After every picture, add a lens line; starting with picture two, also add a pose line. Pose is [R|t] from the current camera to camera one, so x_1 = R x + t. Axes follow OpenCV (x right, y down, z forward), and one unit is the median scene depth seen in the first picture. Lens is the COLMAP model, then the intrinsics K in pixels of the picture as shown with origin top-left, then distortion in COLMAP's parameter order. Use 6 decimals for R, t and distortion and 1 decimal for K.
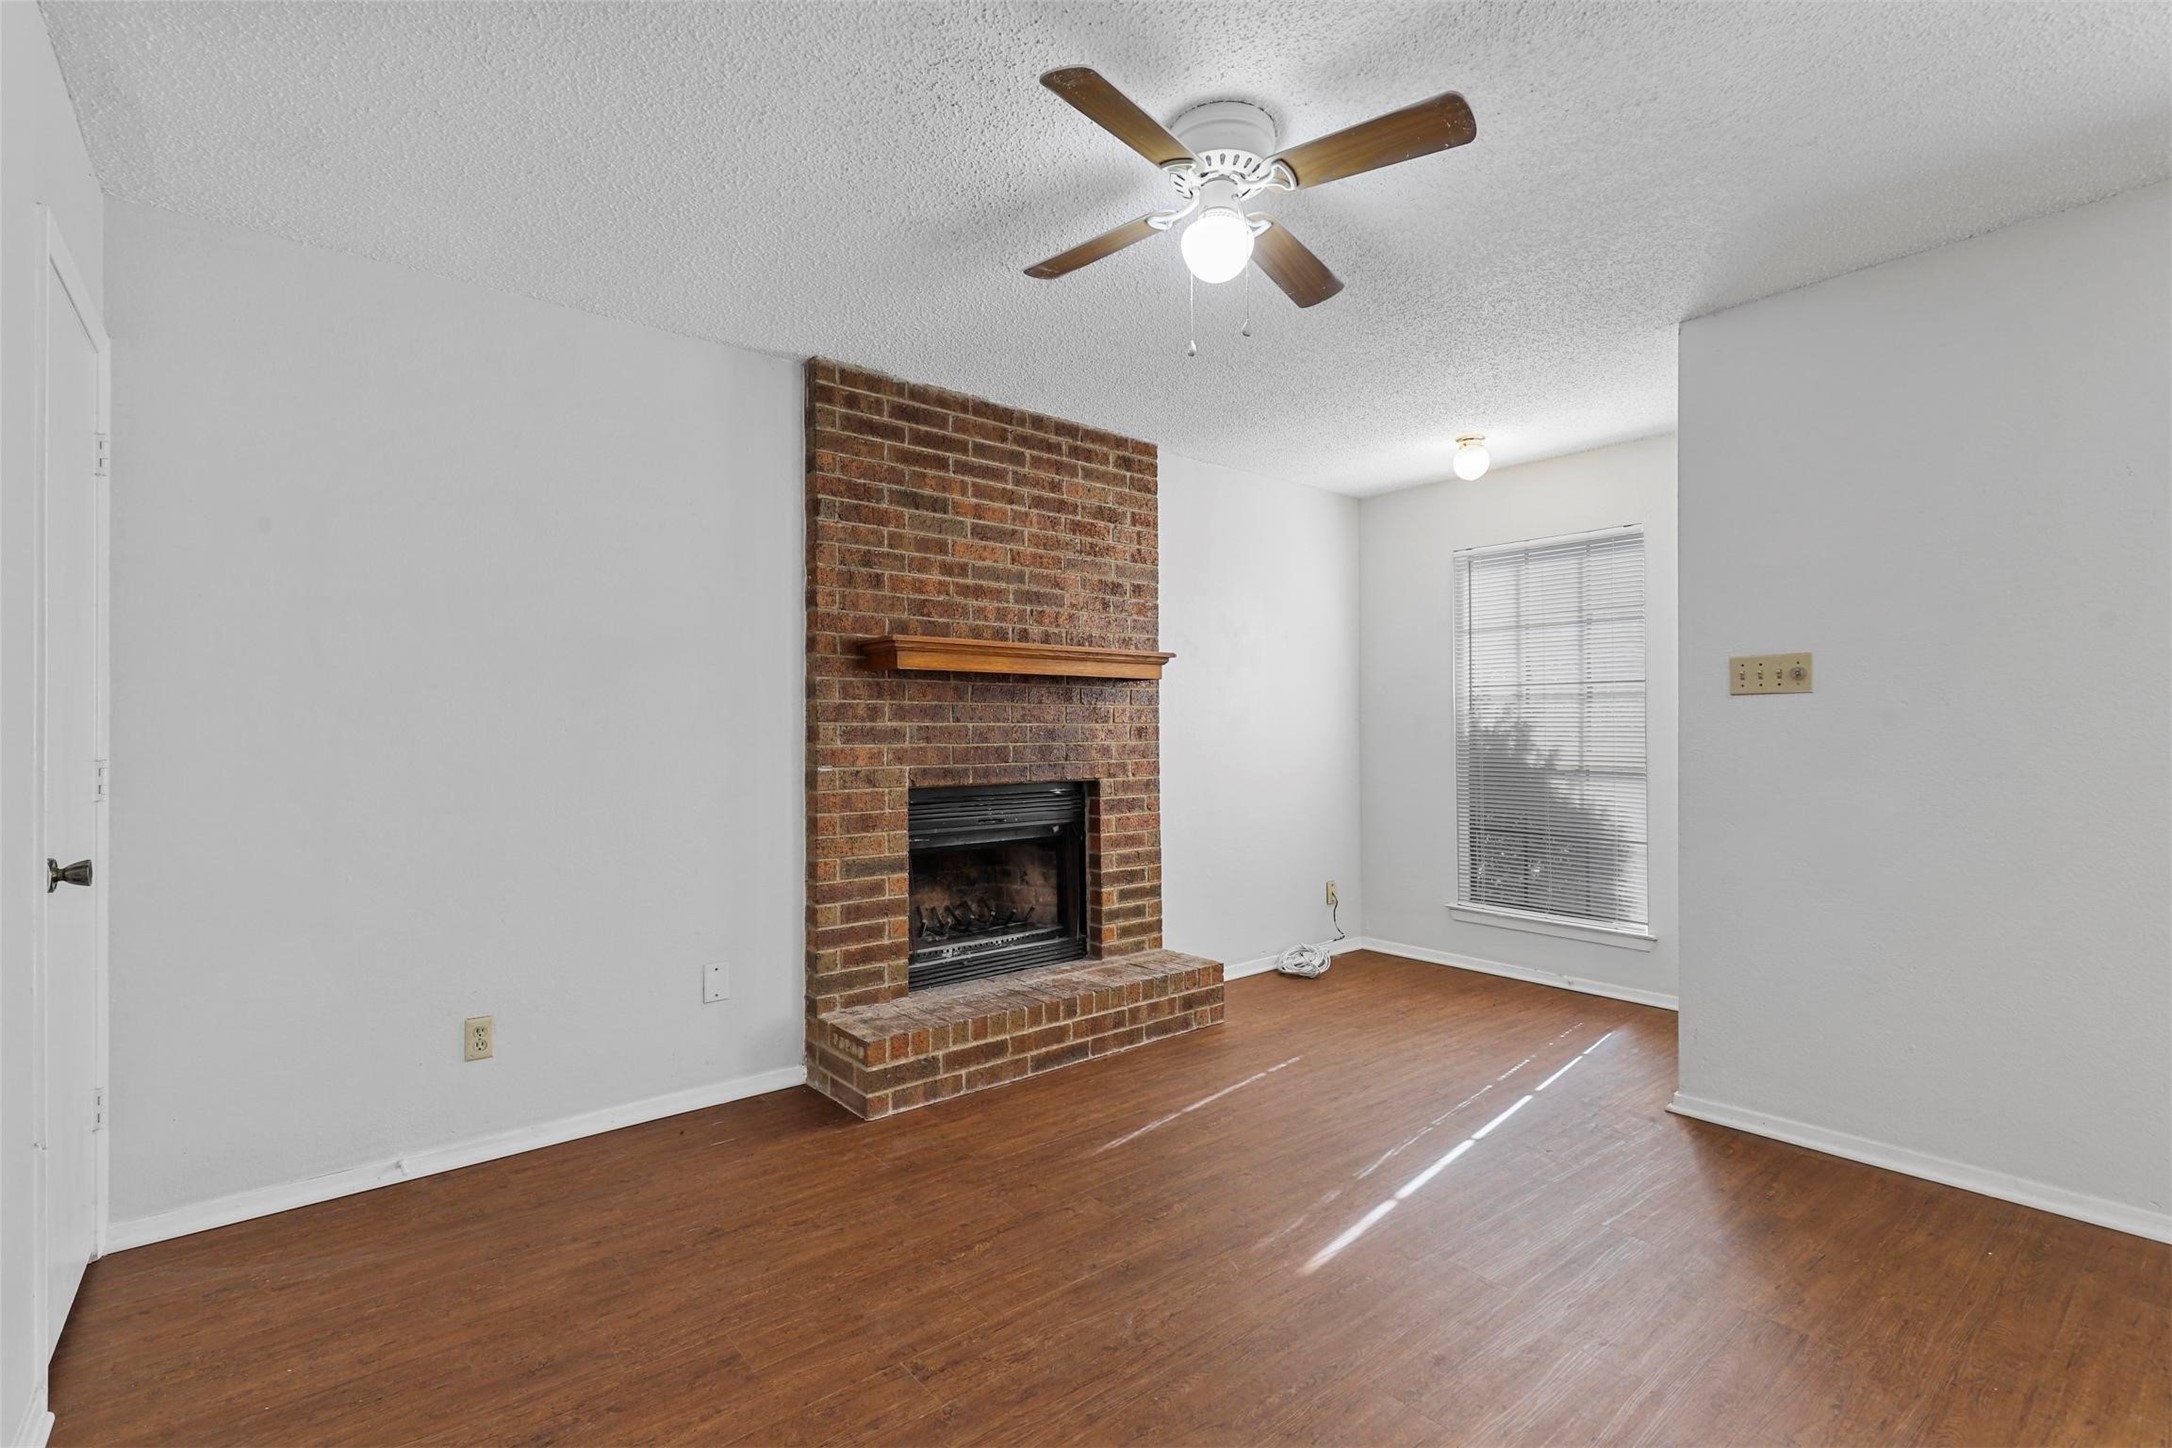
lens RADIAL K [[980.2, 0, 1080.9], [0, 980.2, 728.1], [0, 0, 1]] dist [0.000863, -0.000651]
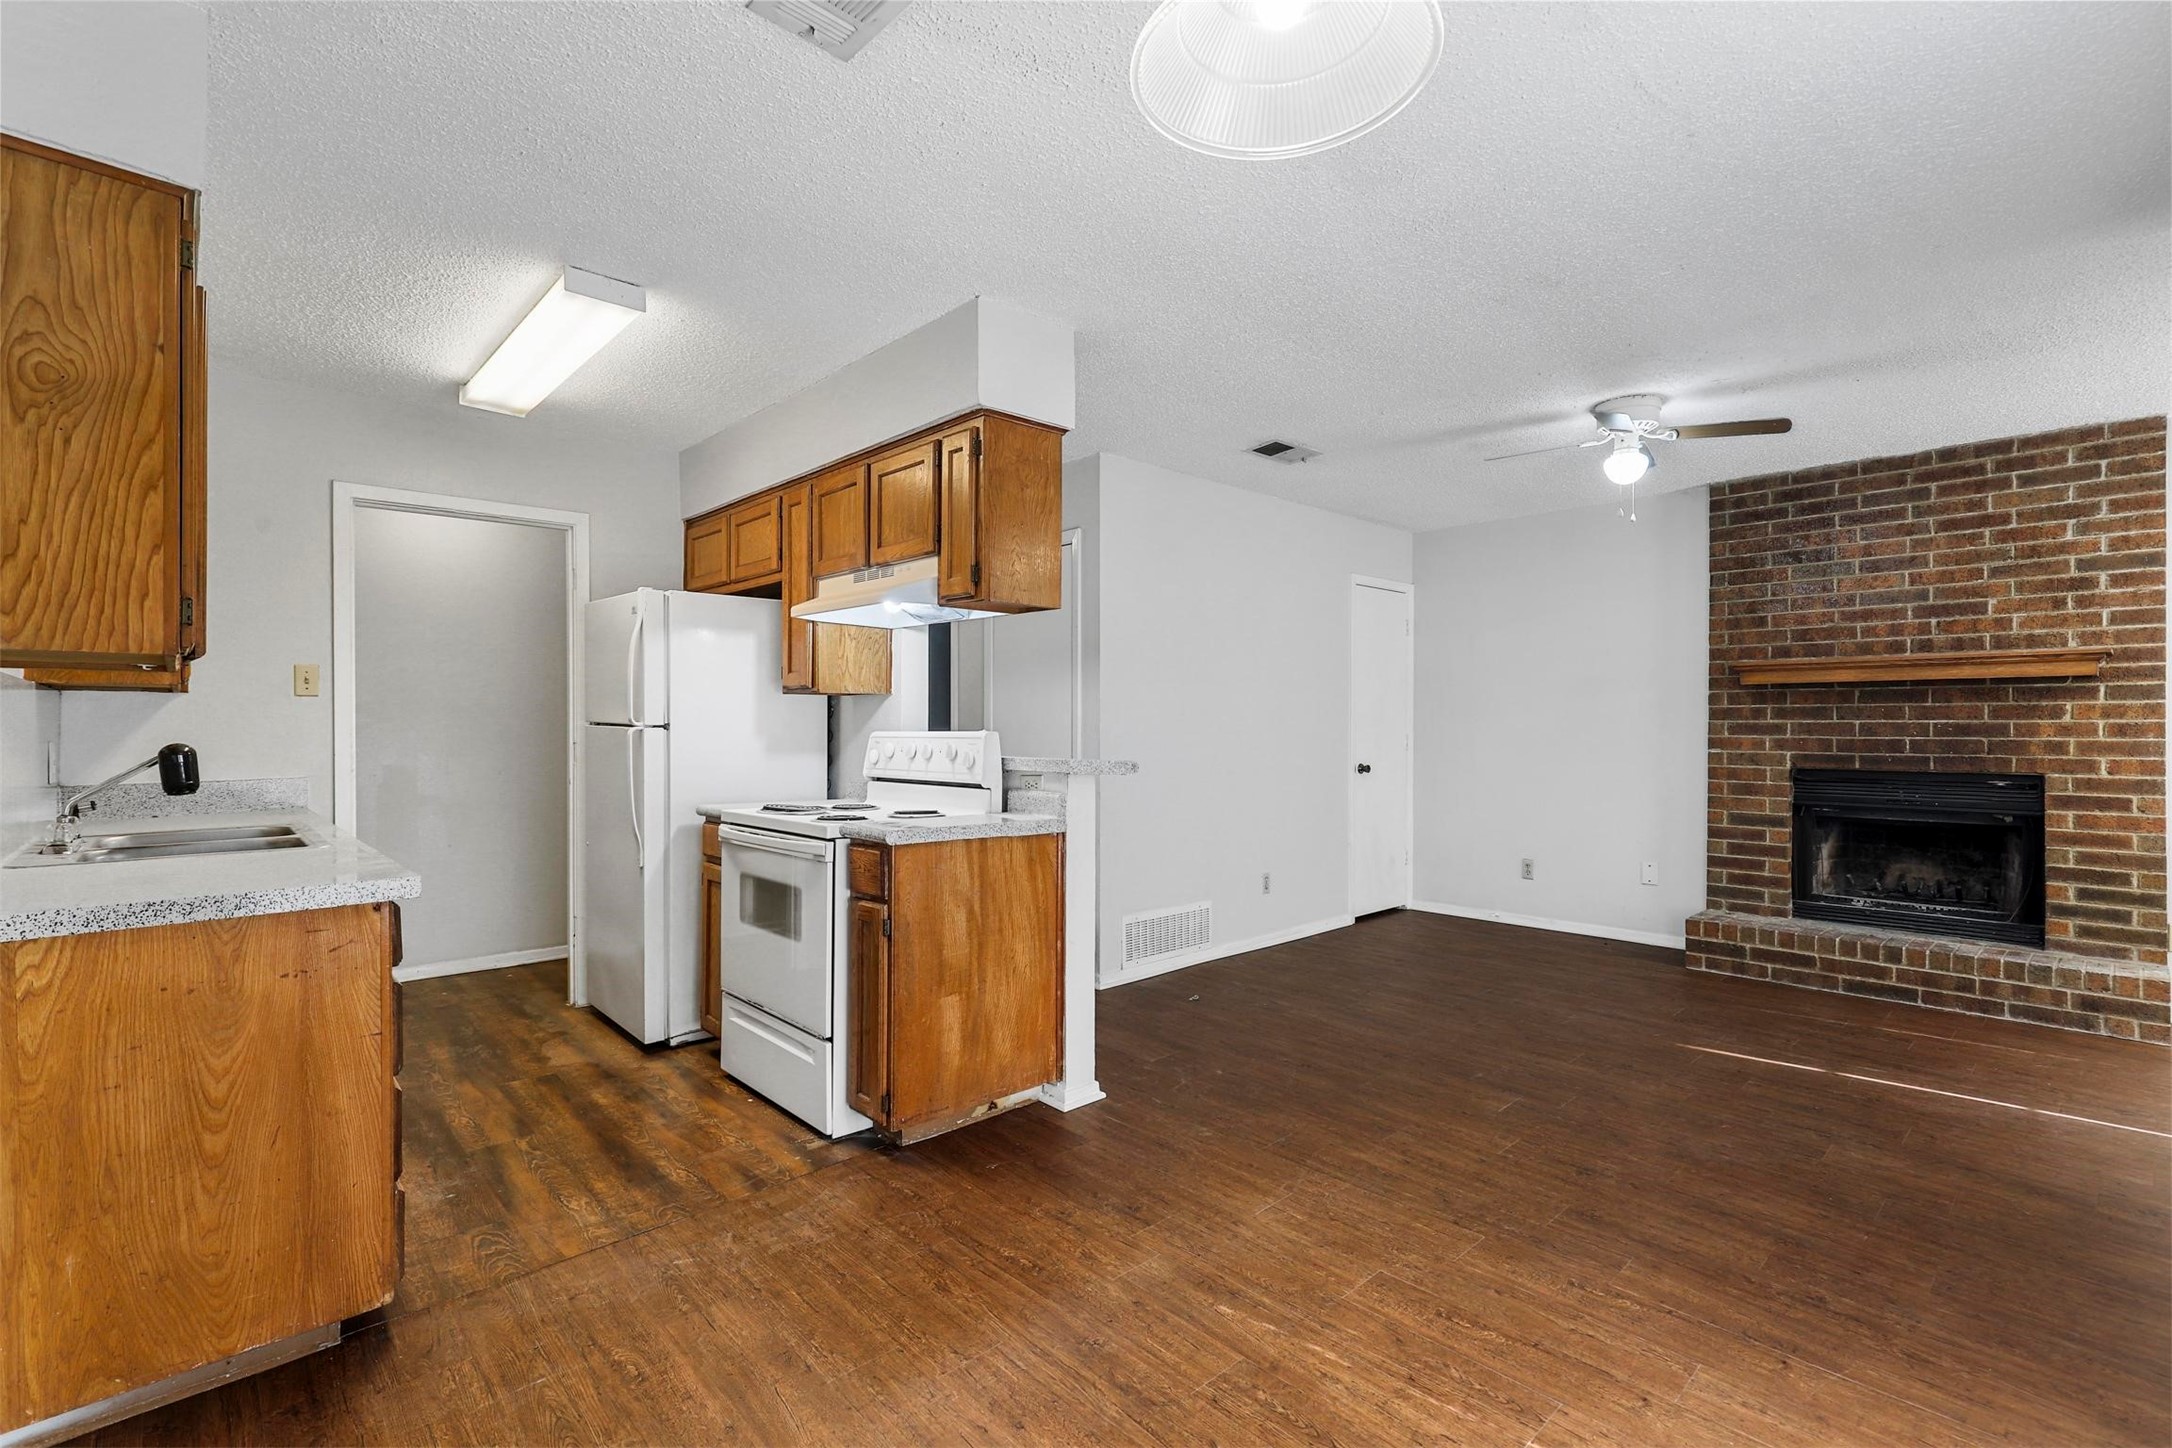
lens RADIAL K [[980.2, 0, 1080.9], [0, 980.2, 728.1], [0, 0, 1]] dist [0.000863, -0.000651]
pose [[0.062809, 0.007438, -0.997998, 1.073024], [0.002158, 0.999969, 0.007588, -0.006843], [0.998023, -0.002630, 0.062791, -0.076562]]
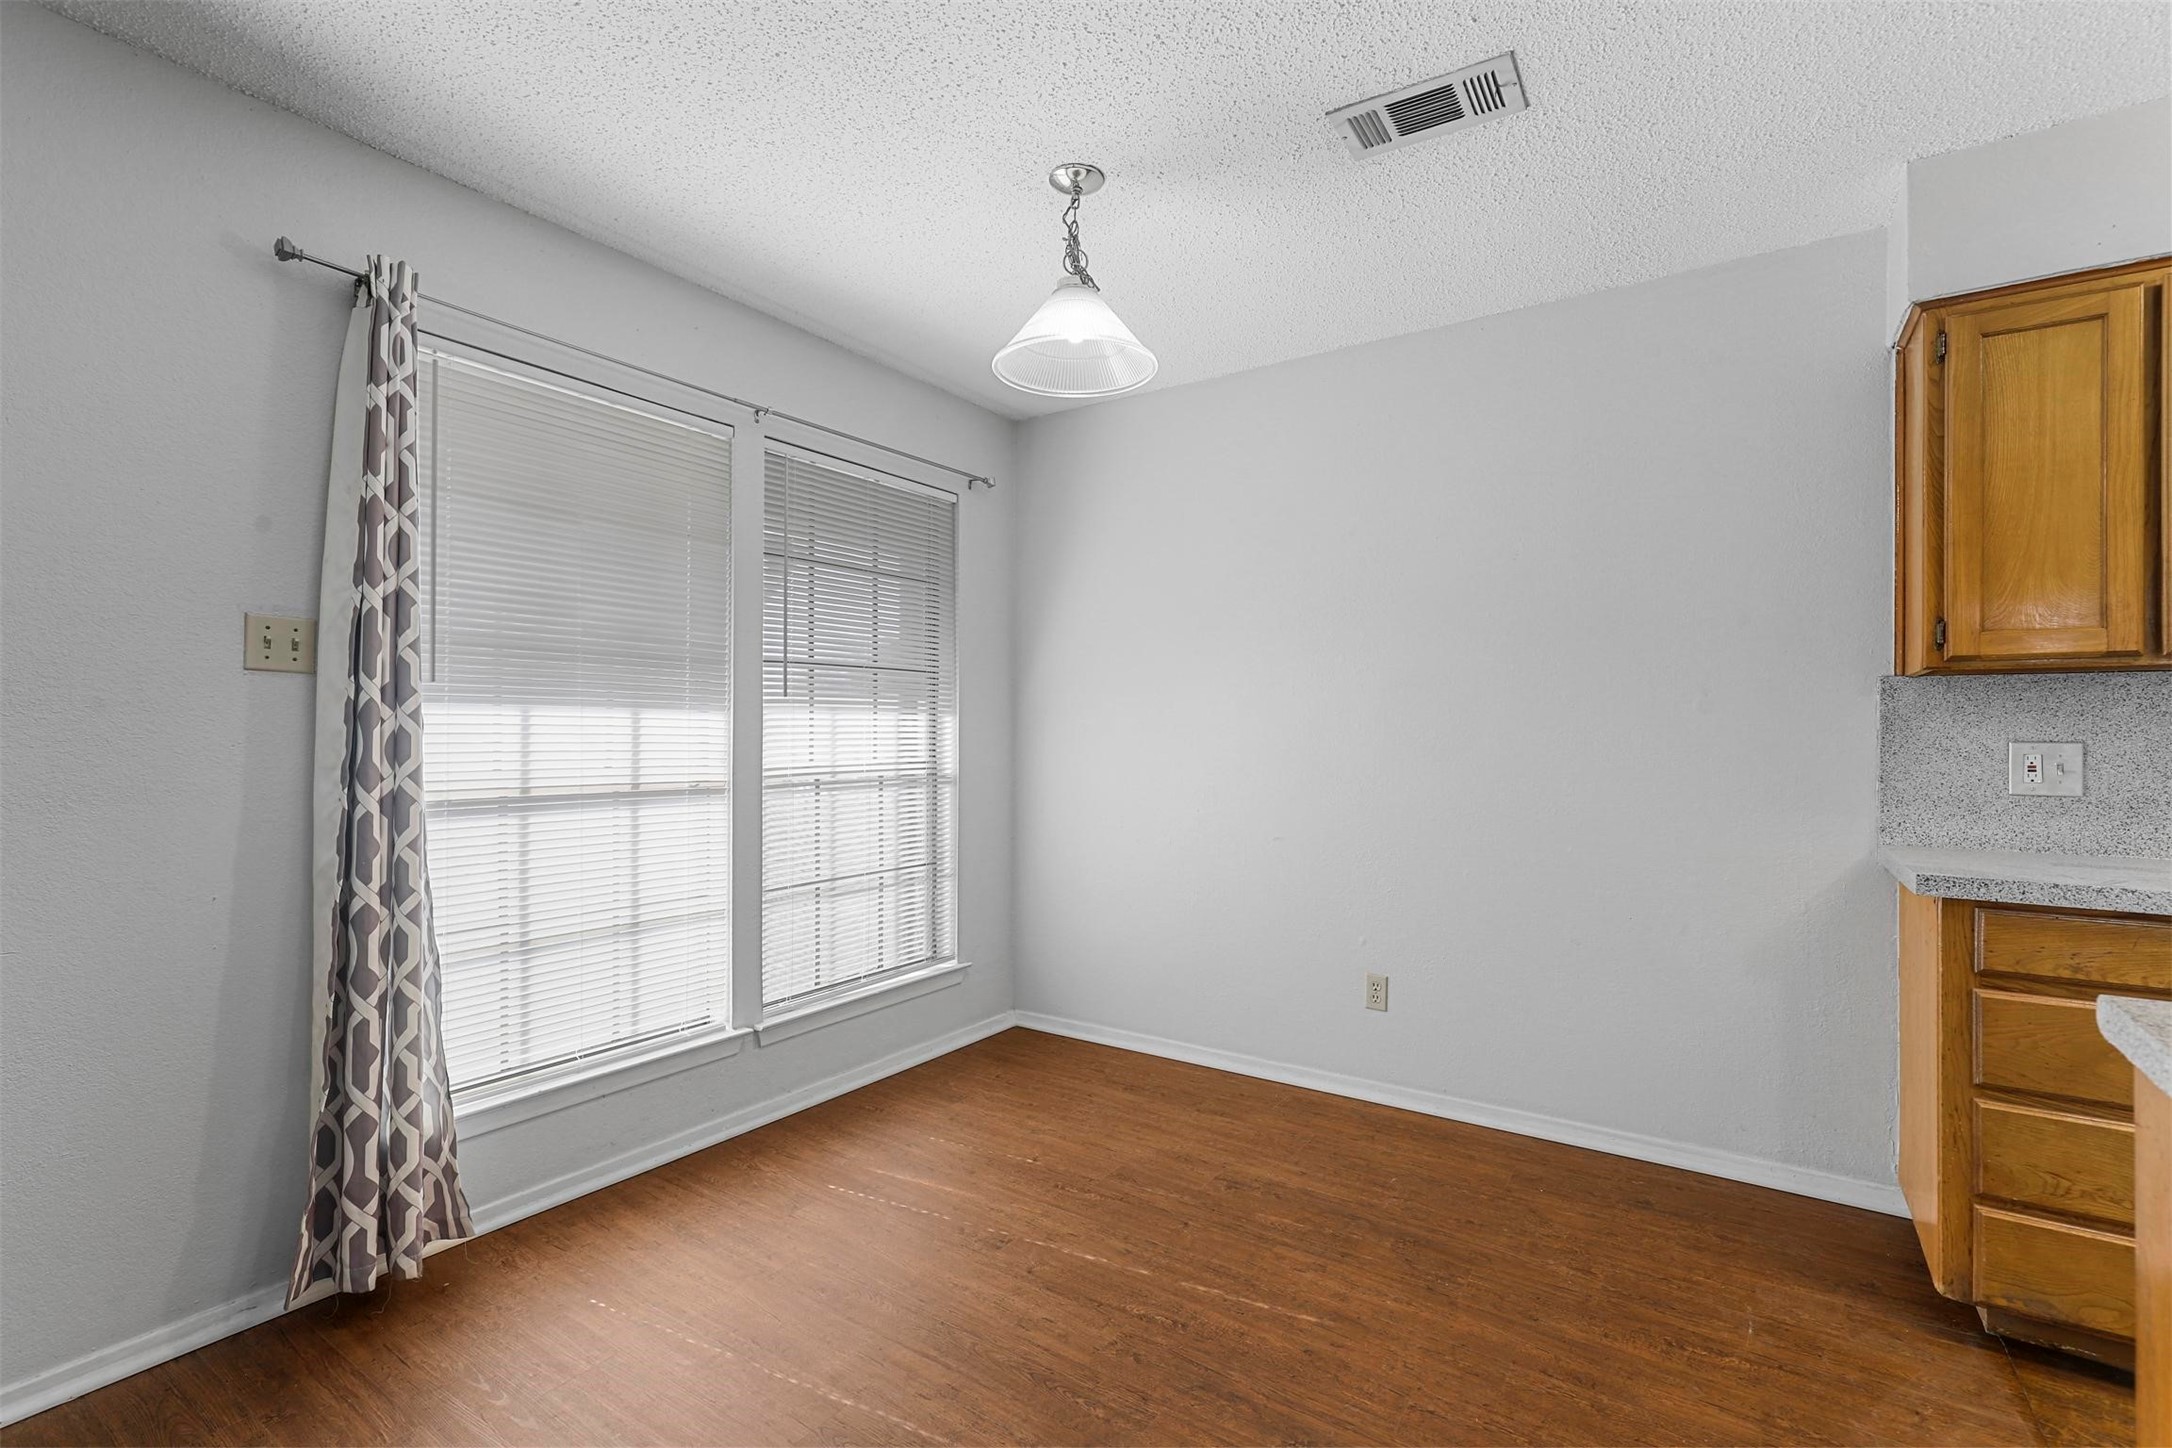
lens RADIAL K [[980.2, 0, 1080.9], [0, 980.2, 728.1], [0, 0, 1]] dist [0.000863, -0.000651]
pose [[-0.283087, 0.004242, 0.959085, 0.170547], [-0.001425, 0.999987, -0.004844, -0.000156], [-0.959093, -0.002738, -0.283078, 0.178429]]
